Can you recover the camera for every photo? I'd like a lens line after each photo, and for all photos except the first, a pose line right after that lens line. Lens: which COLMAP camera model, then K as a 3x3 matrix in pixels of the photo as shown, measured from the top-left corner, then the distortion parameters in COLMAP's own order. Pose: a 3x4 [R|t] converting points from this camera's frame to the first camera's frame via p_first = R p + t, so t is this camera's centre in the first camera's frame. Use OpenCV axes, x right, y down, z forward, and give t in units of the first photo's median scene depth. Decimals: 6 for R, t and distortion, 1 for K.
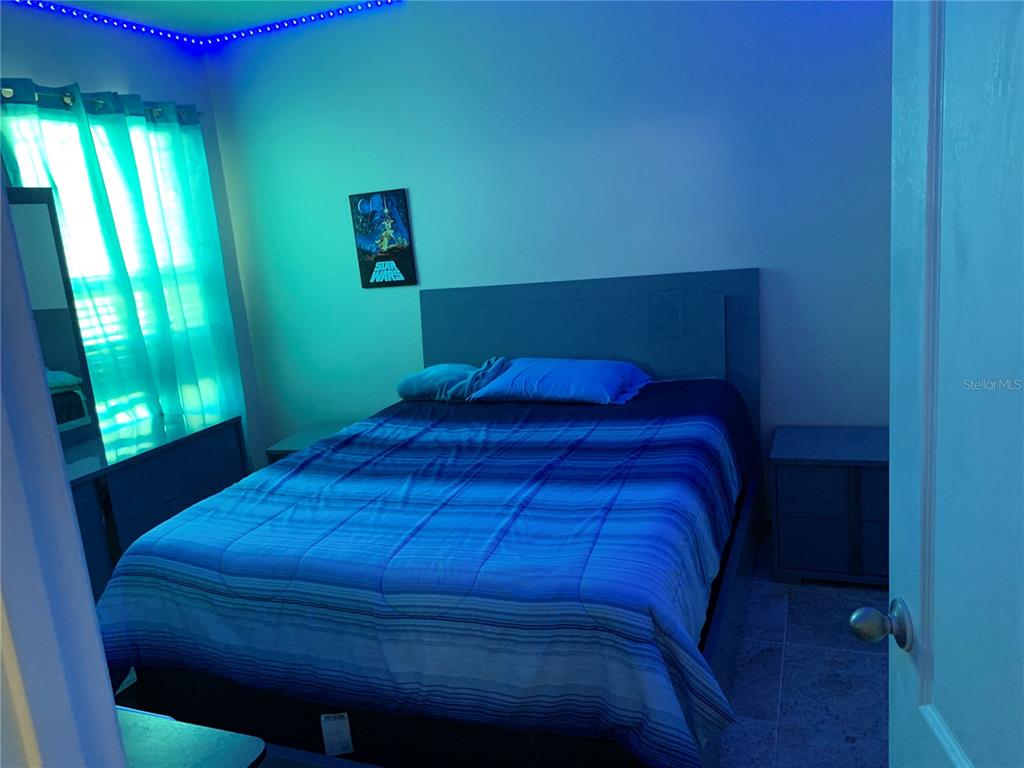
lens RADIAL K [[778.1, 0, 509.1], [0, 778.1, 366.7], [0, 0, 1]] dist [0.011961, -0.001668]
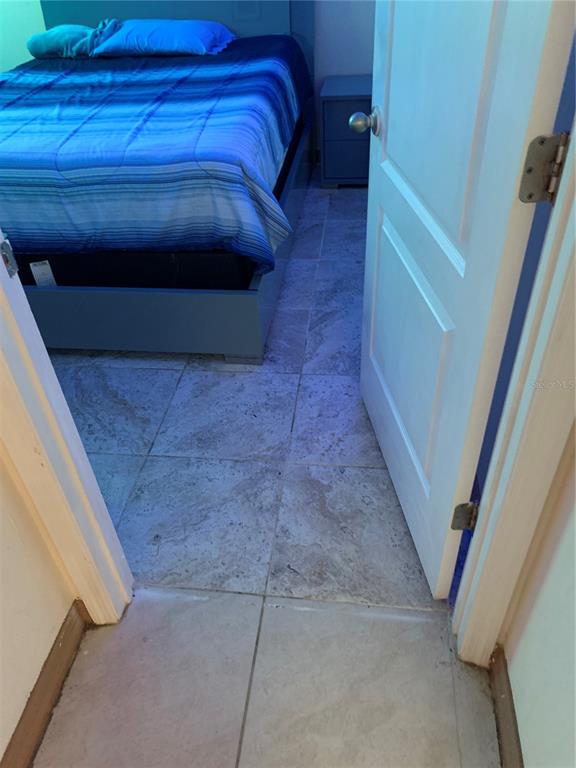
lens RADIAL K [[583.6, 0, 288.0], [0, 583.6, 384.0], [0, 0, 1]] dist [0.011961, -0.001668]
pose [[0.967040, -0.121264, 0.223895, -0.033551], [0.003165, 0.884970, 0.465638, 0.109369], [-0.254605, -0.449582, 0.856185, -0.178994]]
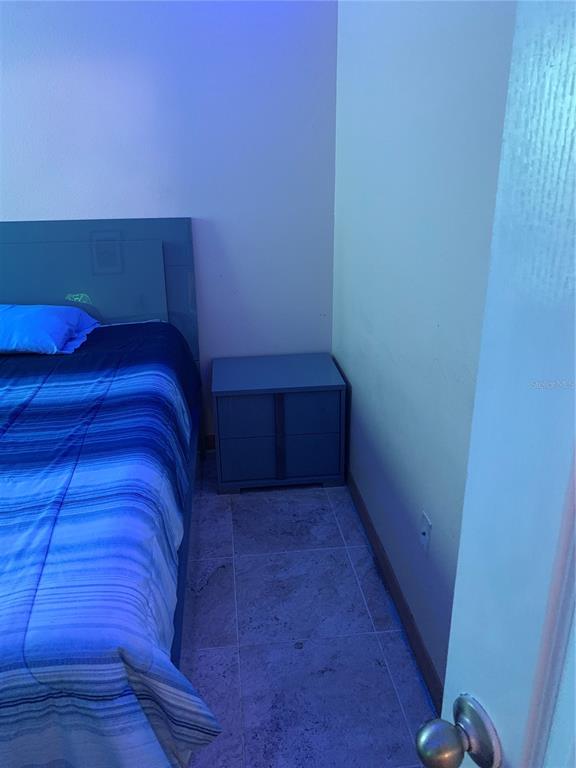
lens RADIAL K [[576.0, 0, 289.9], [0, 576.0, 360.9], [0, 0, 1]] dist [0.008145, -0.001915]
pose [[0.874828, -0.079676, 0.477837, 0.050861], [0.018028, 0.991053, 0.132245, -0.047347], [-0.484099, -0.107077, 0.868437, 0.299789]]
